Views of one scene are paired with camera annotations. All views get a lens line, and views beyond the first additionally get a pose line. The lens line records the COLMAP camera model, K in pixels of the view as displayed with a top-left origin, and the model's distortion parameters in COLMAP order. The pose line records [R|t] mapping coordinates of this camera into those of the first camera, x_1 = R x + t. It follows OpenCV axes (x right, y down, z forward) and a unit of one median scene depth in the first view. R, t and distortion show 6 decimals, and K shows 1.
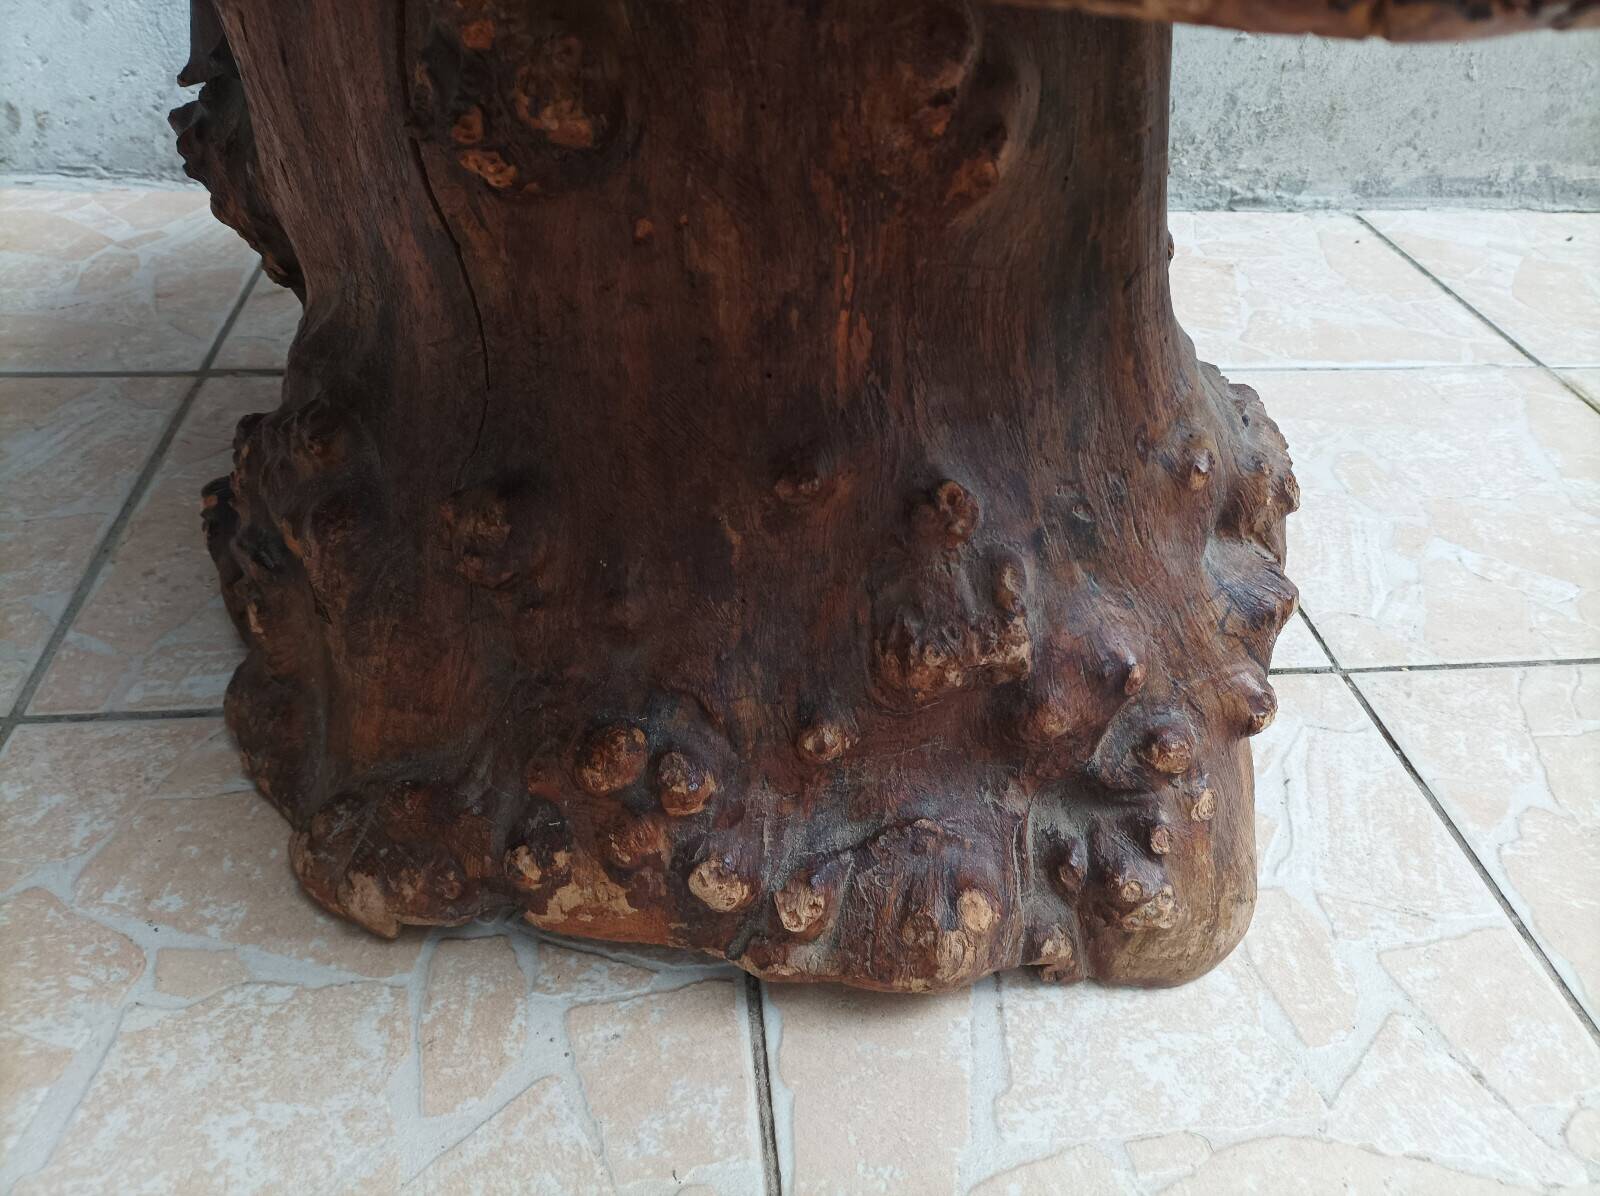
lens RADIAL K [[1197.3, 0, 794.7], [0, 1197.3, 599.5], [0, 0, 1]] dist [0.004405, 0.002714]
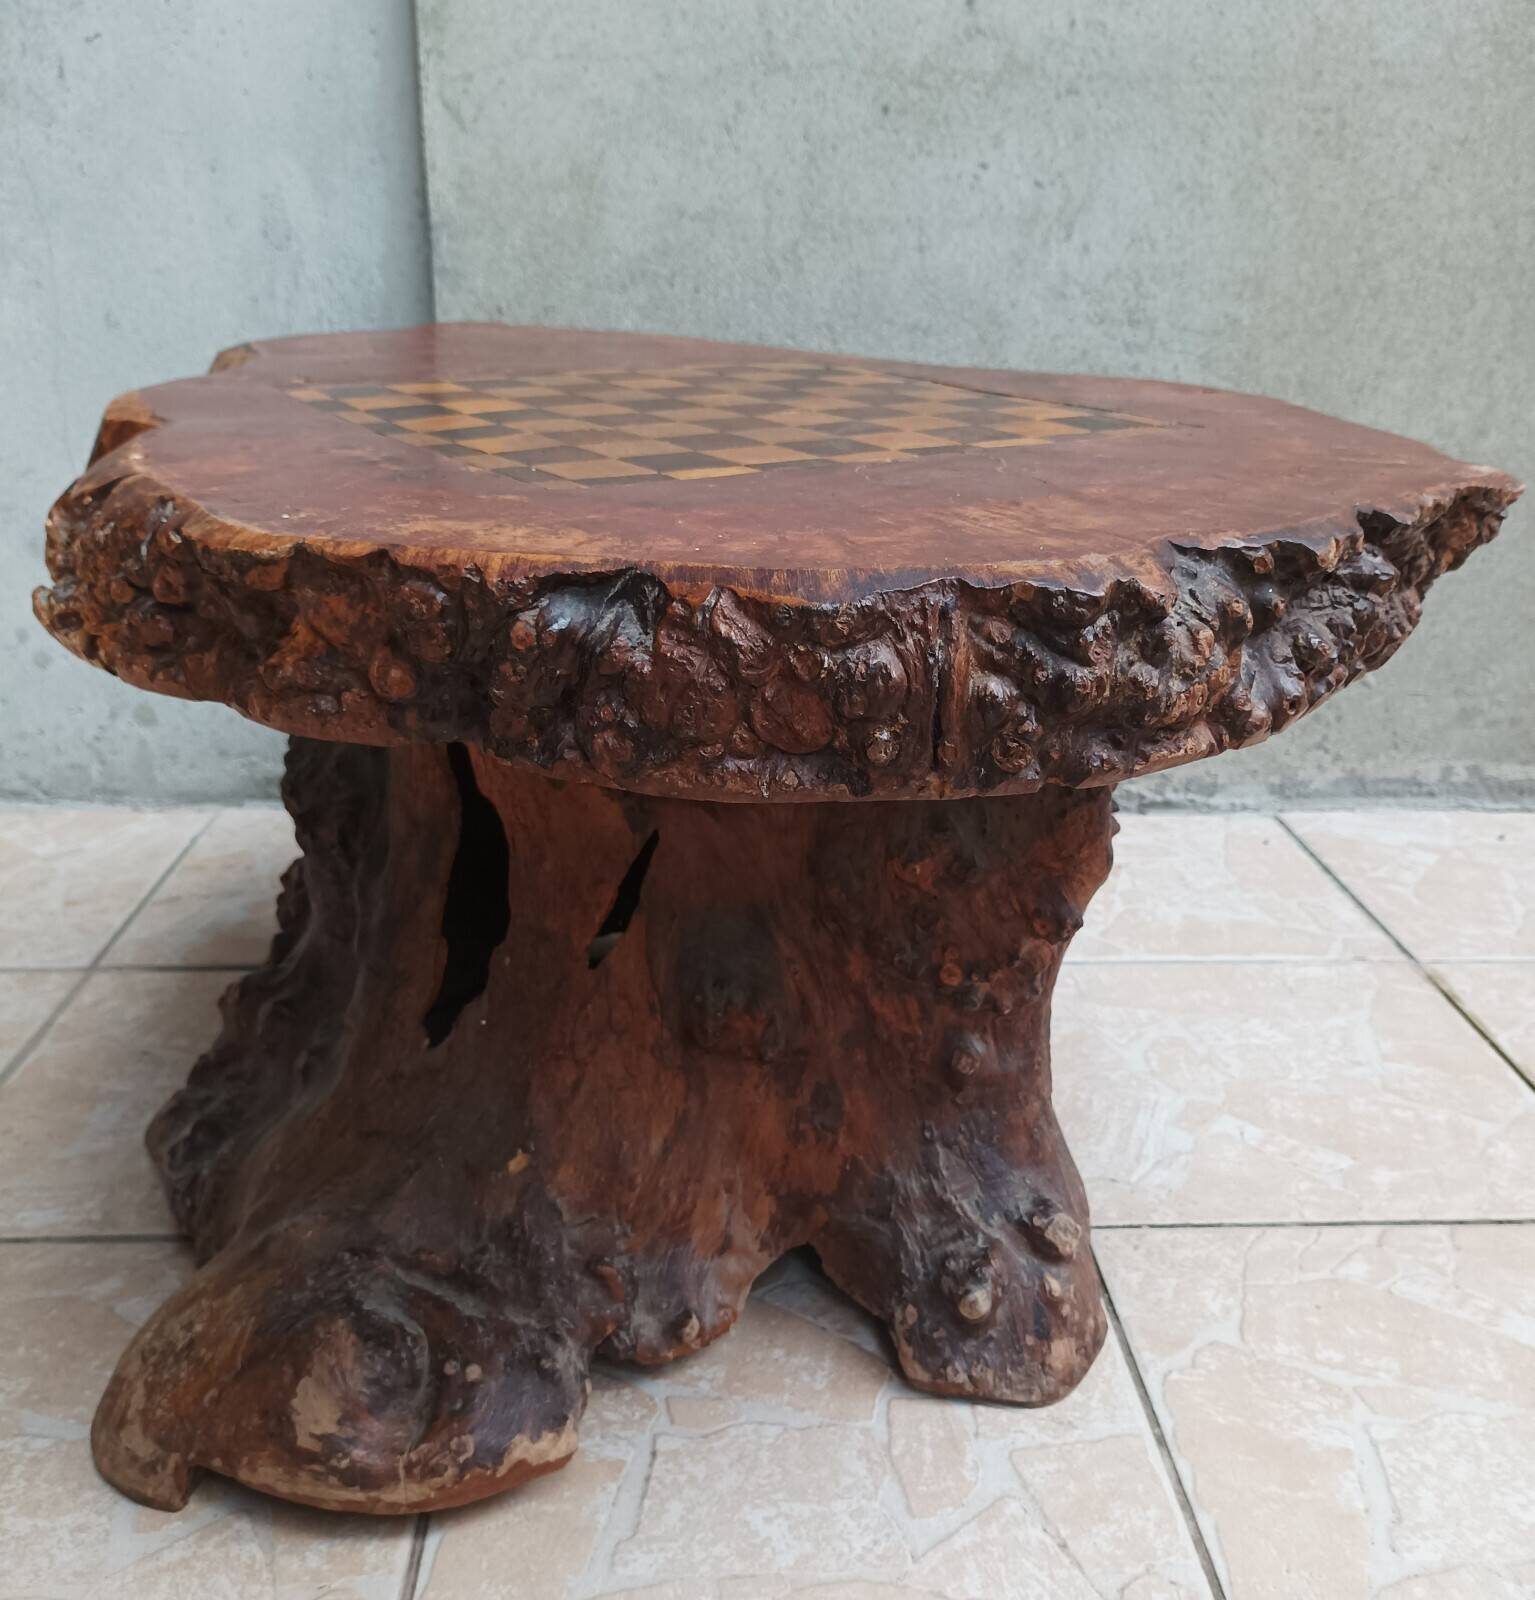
lens RADIAL K [[1577.7, 0, 760.1], [0, 1577.7, 839.1], [0, 0, 1]] dist [0.012237, -0.015750]
pose [[0.995864, -0.013795, -0.089807, 0.373311], [-0.013954, 0.953460, -0.301198, 0.188966], [0.089782, 0.301205, 0.949323, -0.527050]]
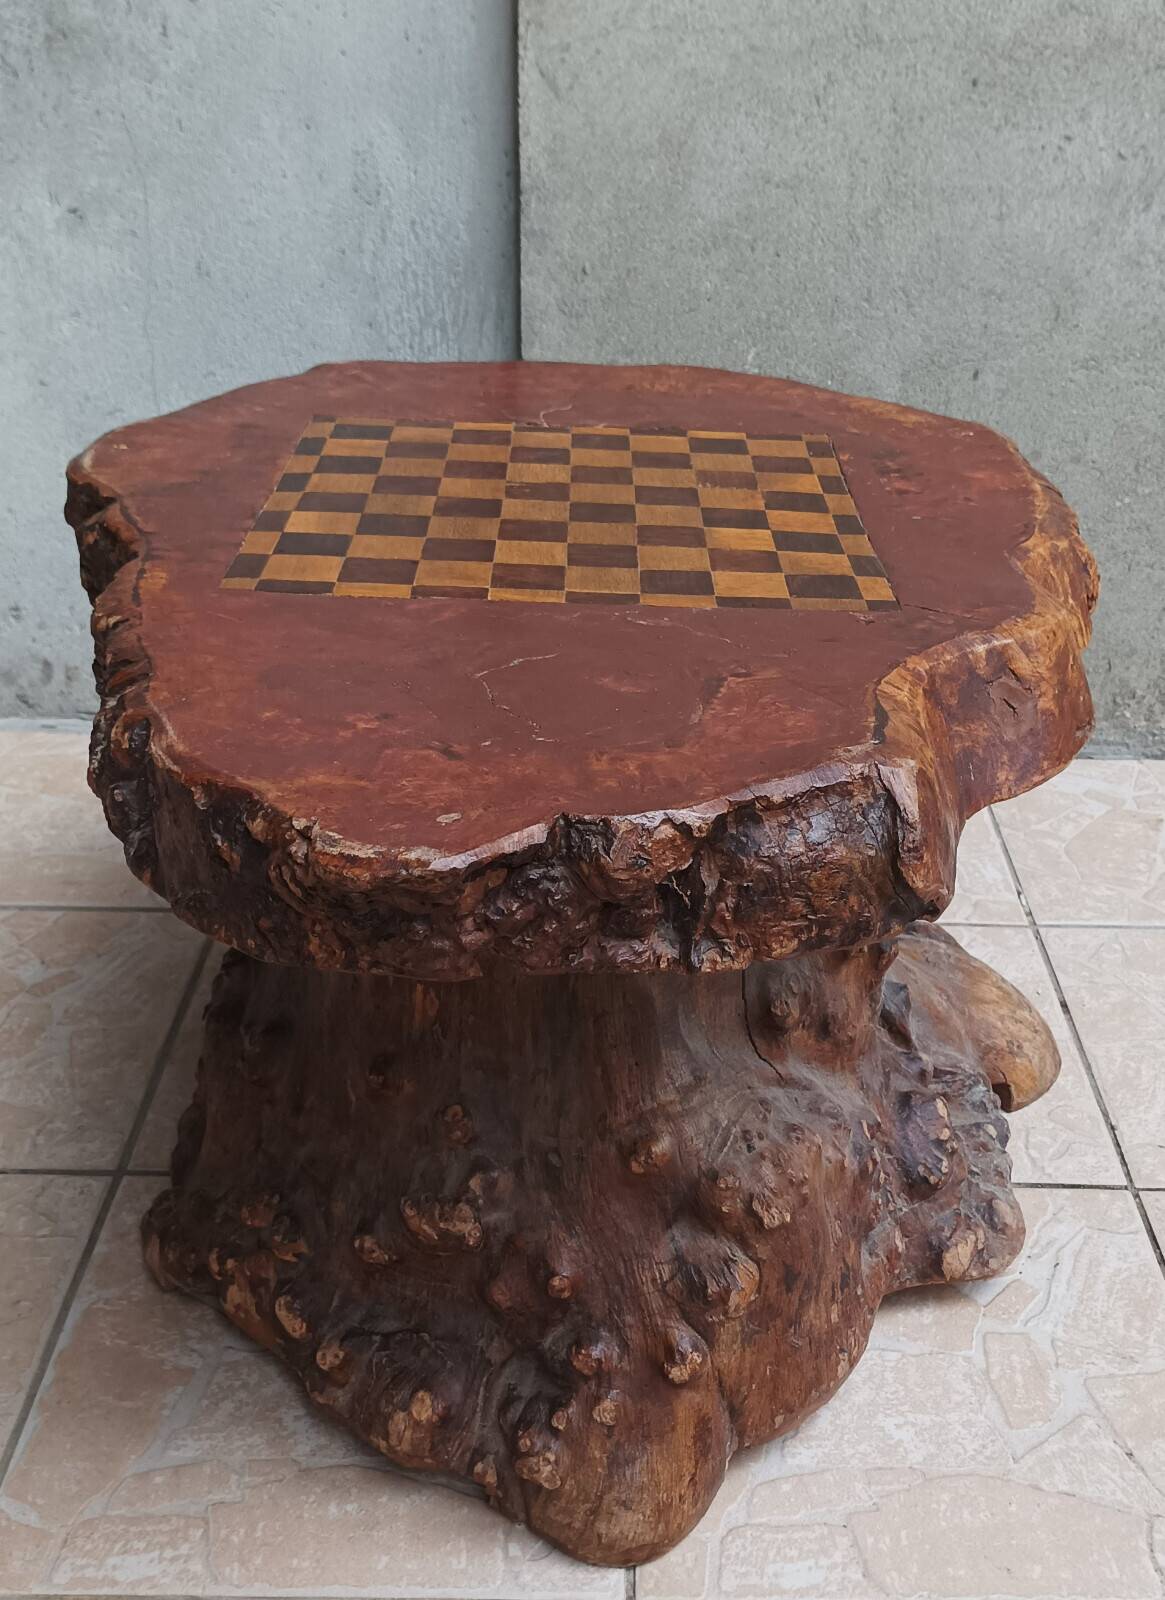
lens RADIAL K [[1819.4, 0, 628.1], [0, 1819.4, 844.2], [0, 0, 1]] dist [0.008316, -0.010303]
pose [[0.993199, 0.022399, -0.114252, 0.179867], [-0.042997, 0.982514, -0.181155, 0.088531], [0.108197, 0.184835, 0.976795, -1.141612]]
